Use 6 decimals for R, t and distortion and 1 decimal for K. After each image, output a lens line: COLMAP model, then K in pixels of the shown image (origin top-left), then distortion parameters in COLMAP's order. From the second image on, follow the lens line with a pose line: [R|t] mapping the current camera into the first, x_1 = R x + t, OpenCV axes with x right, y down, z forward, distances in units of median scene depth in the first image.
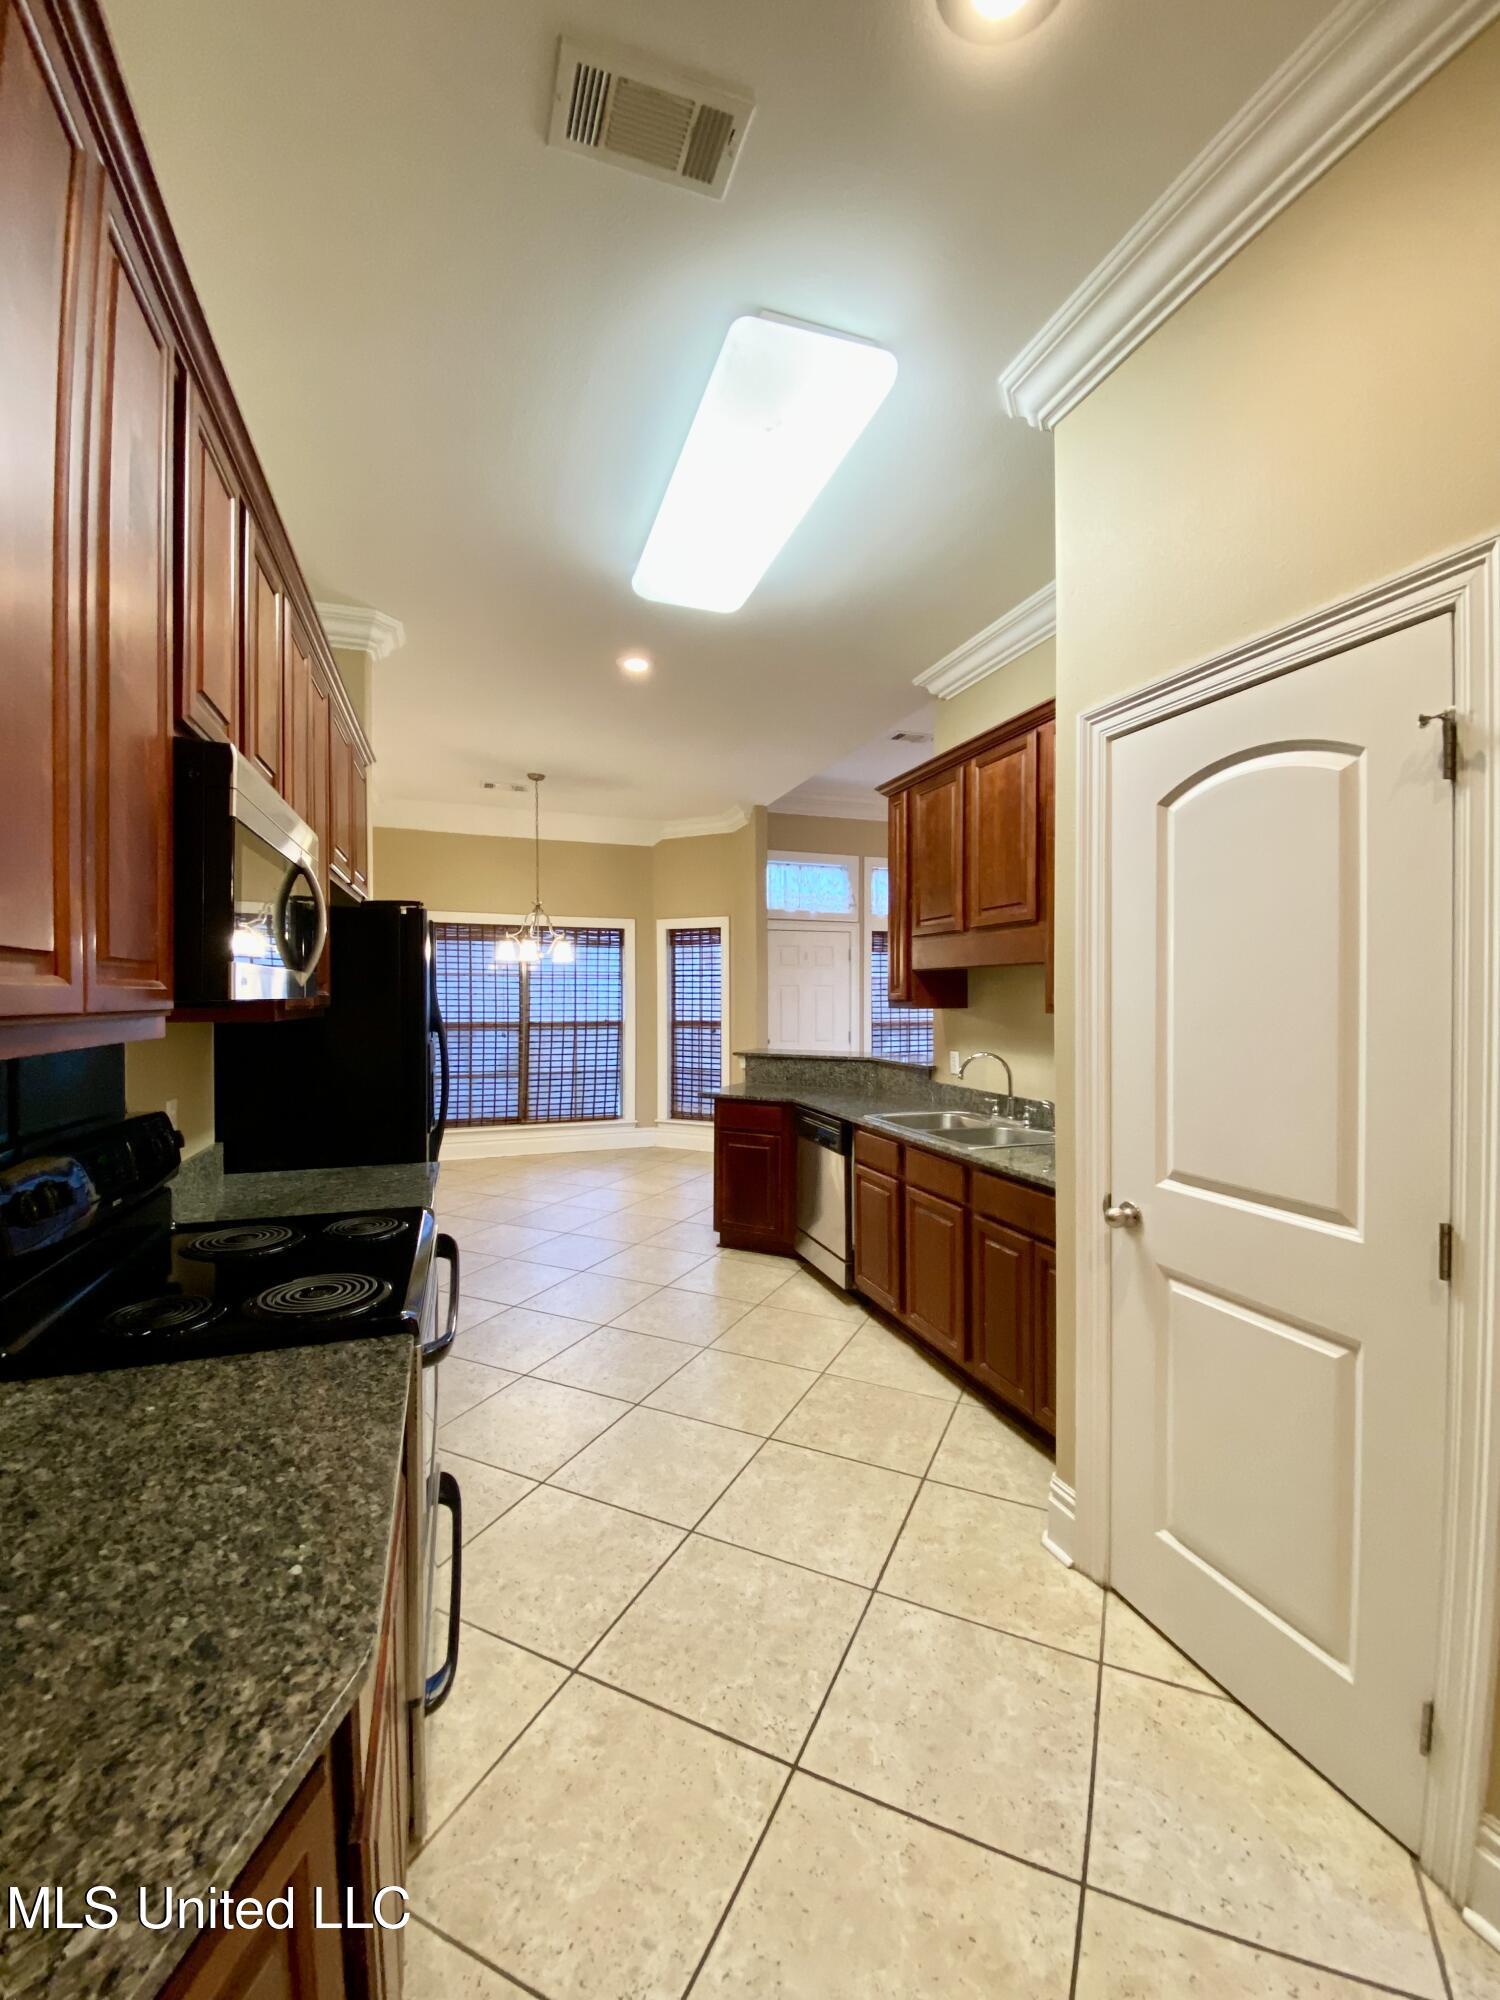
lens RADIAL K [[809.0, 0, 743.6], [0, 809.0, 1004.8], [0, 0, 1]] dist [0.030411, -0.022948]
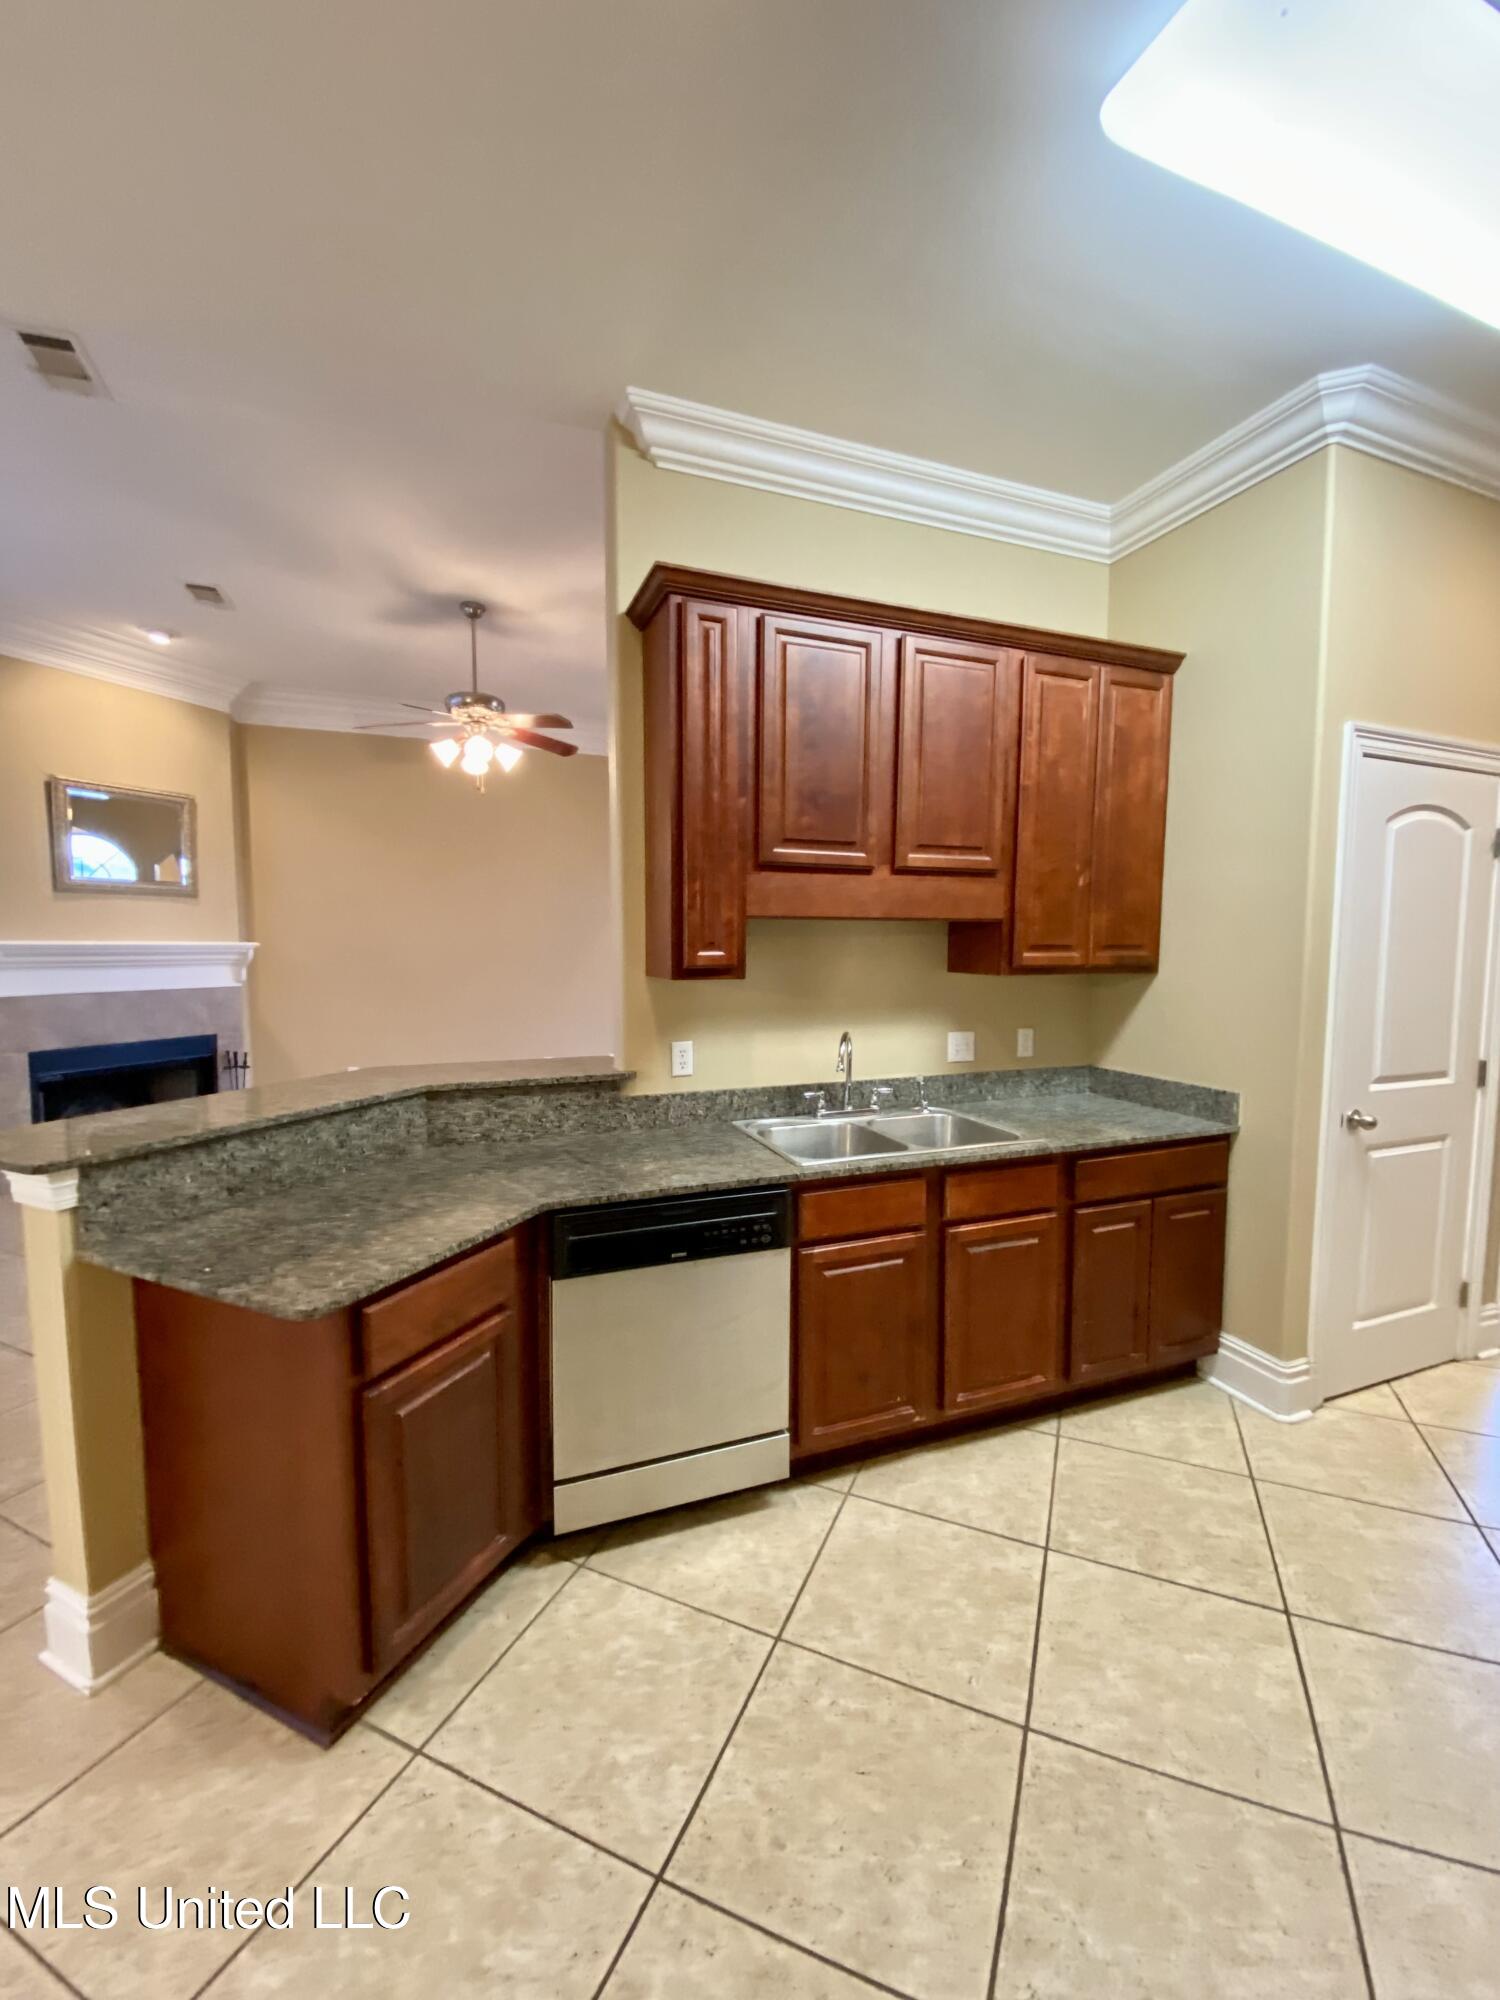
lens RADIAL K [[821.0, 0, 750.0], [0, 821.0, 1000.0], [0, 0, 1]] dist [-0.000198, -0.000148]
pose [[-0.040067, -0.074275, 0.996433, -0.254729], [0.009899, 0.997155, 0.074726, -0.015826], [-0.999148, 0.012857, -0.039218, 0.628908]]
